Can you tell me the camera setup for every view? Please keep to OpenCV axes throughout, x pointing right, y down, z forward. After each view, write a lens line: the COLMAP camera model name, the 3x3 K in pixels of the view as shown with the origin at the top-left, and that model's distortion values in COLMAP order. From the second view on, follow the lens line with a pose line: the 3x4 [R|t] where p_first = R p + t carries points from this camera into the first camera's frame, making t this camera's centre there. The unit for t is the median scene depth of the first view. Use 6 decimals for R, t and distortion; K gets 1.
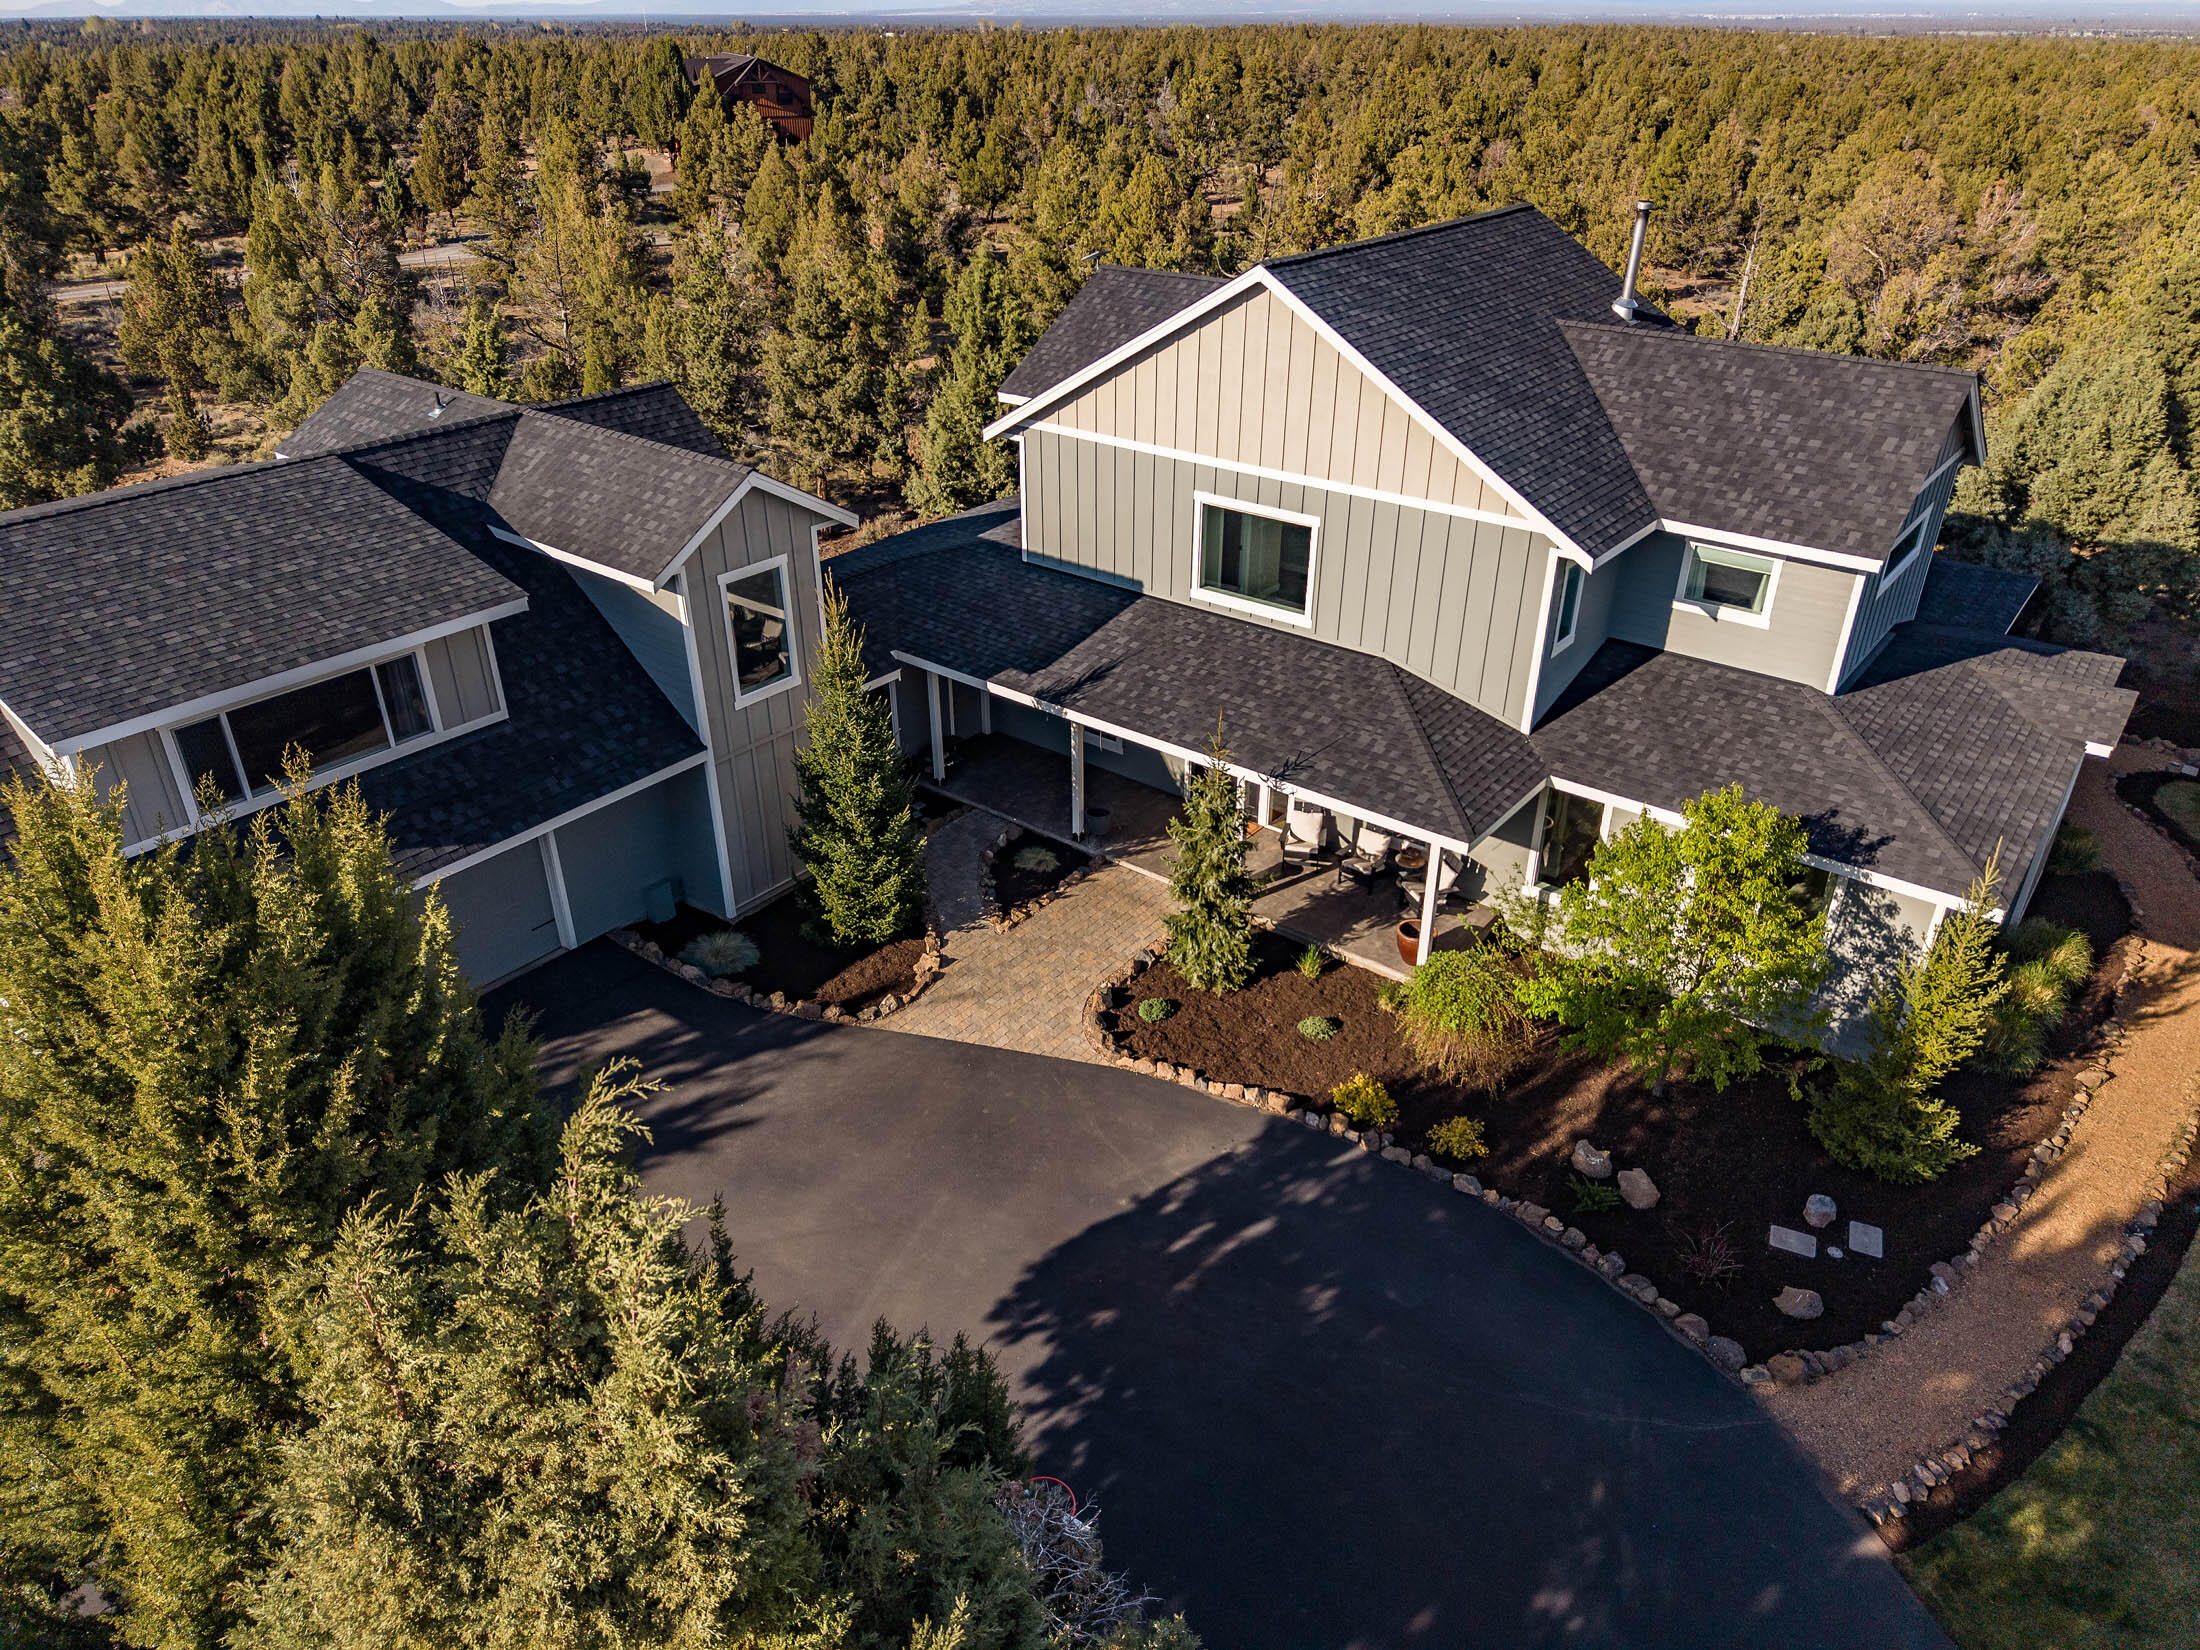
lens RADIAL K [[1469.4, 0, 1104.0], [0, 1469.4, 828.3], [0, 0, 1]] dist [0.020612, -0.017778]
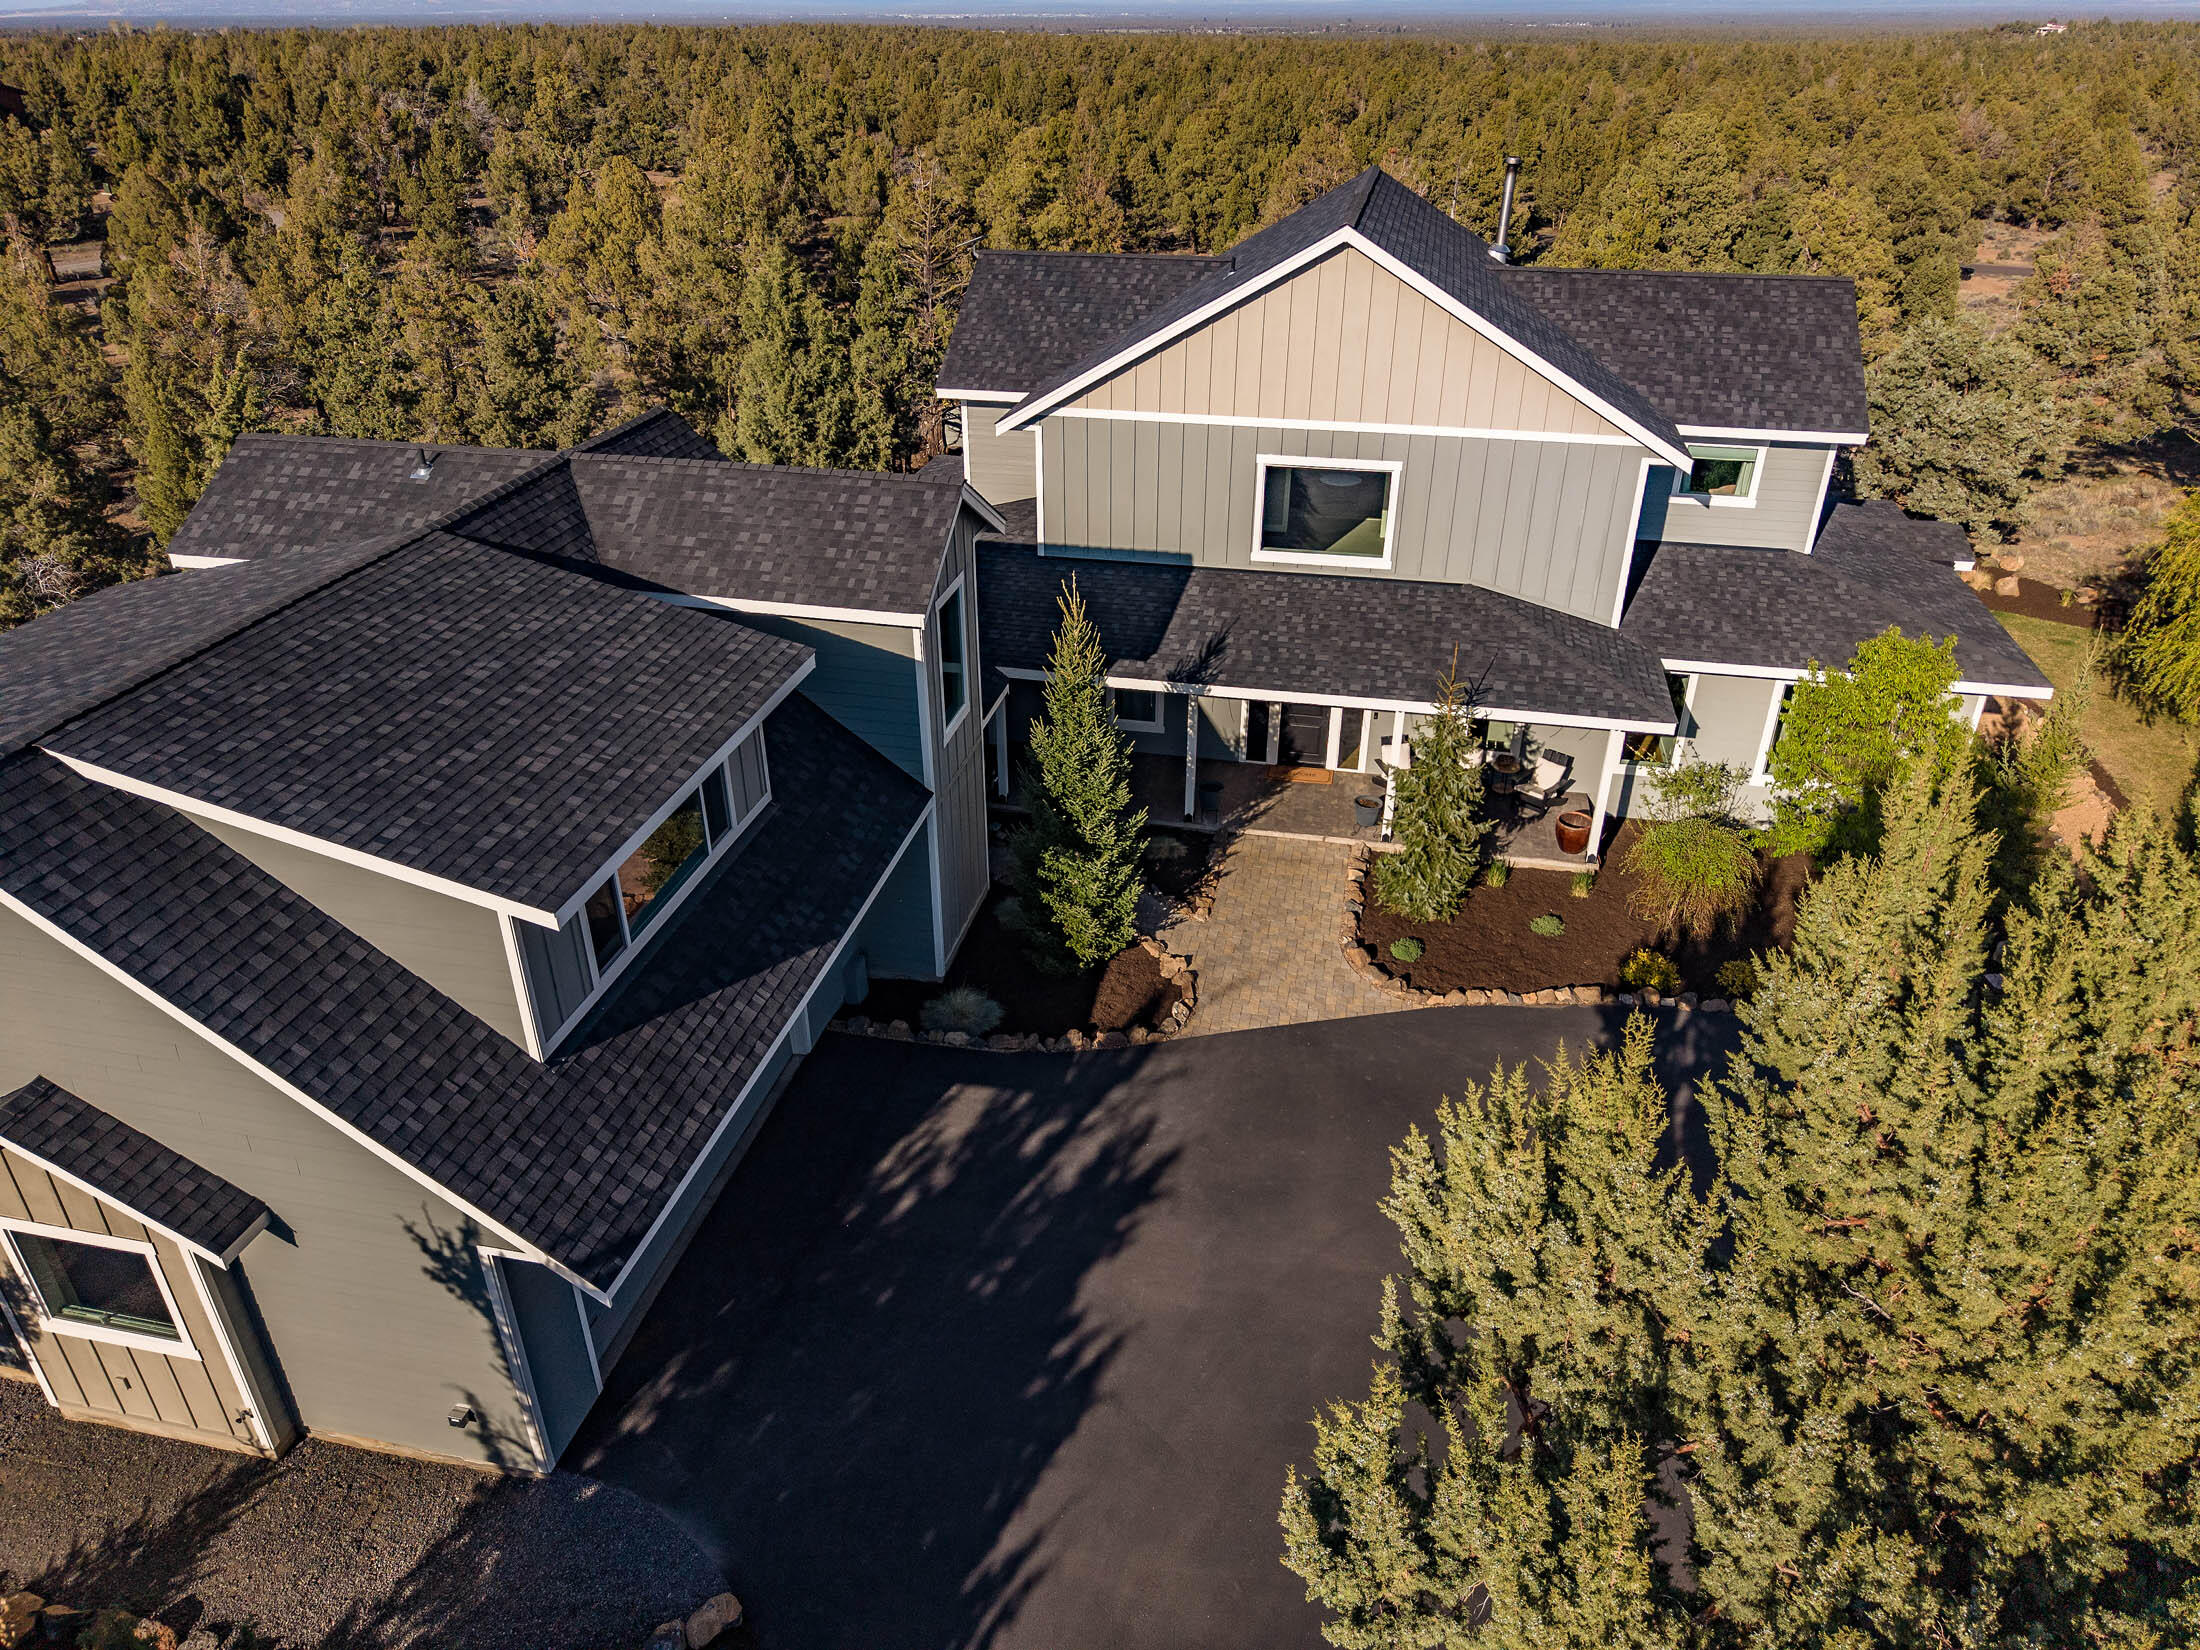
lens RADIAL K [[1469.4, 0, 1104.0], [0, 1469.4, 828.3], [0, 0, 1]] dist [0.020612, -0.017778]
pose [[0.896307, -0.218016, 0.386138, -0.520113], [0.217779, 0.974962, 0.044961, -0.050104], [-0.386272, 0.043794, 0.921345, 0.124515]]
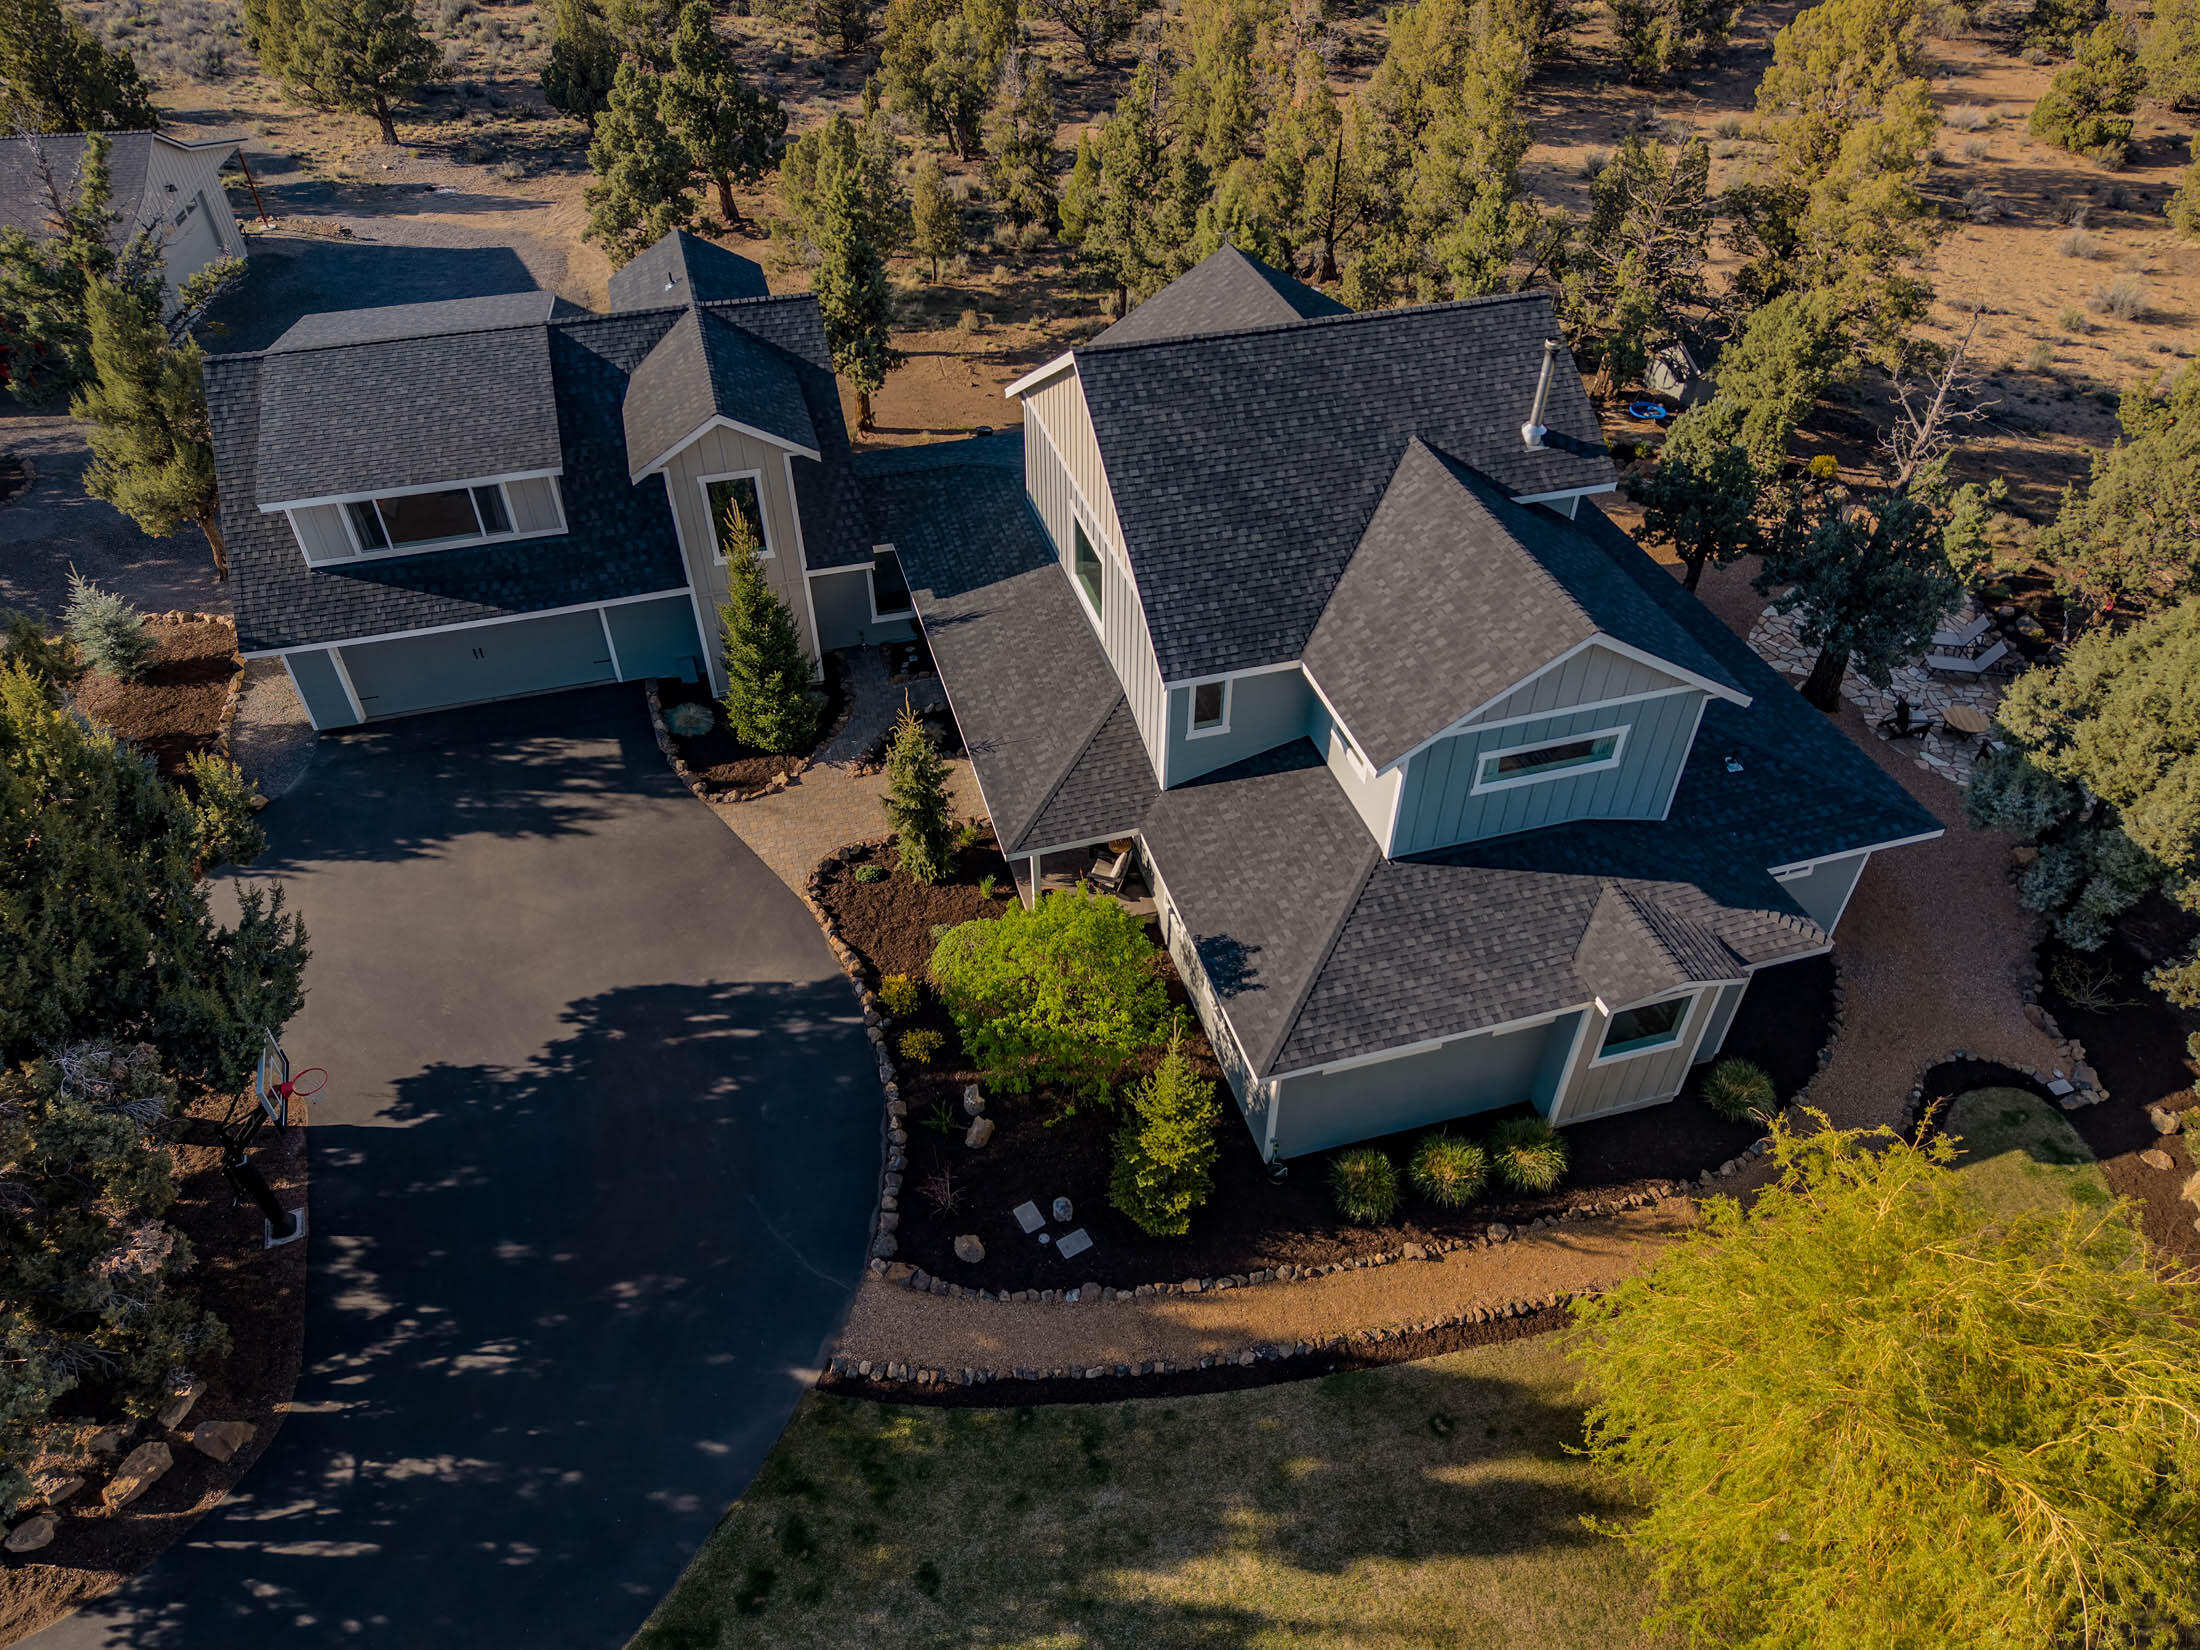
lens RADIAL K [[1469.4, 0, 1104.0], [0, 1469.4, 828.3], [0, 0, 1]] dist [0.020612, -0.017778]
pose [[0.815639, 0.387675, -0.429467, 0.771180], [-0.286076, 0.915447, 0.283051, -0.359039], [0.502886, -0.108007, 0.857578, -0.067835]]
